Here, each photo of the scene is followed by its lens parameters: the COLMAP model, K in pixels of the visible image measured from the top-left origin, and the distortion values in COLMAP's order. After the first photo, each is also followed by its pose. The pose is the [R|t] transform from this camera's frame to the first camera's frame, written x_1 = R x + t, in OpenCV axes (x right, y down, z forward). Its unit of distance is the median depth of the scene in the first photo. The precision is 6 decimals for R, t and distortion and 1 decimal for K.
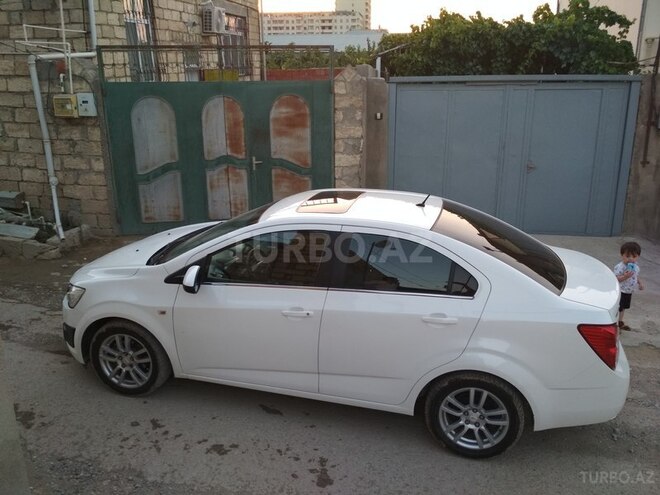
lens RADIAL K [[609.3, 0, 343.7], [0, 609.3, 245.4], [0, 0, 1]] dist [0.023039, 0.000000]
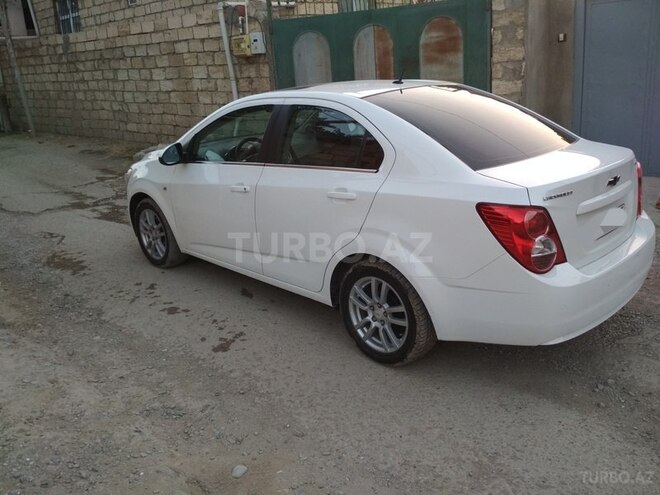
lens RADIAL K [[609.3, 0, 330.1], [0, 609.3, 249.9], [0, 0, 1]] dist [0.023039, 0.000000]
pose [[0.848239, 0.091987, -0.521565, 0.309693], [-0.077265, 0.995758, 0.049961, 0.080118], [0.523948, -0.002080, 0.851748, 0.119969]]
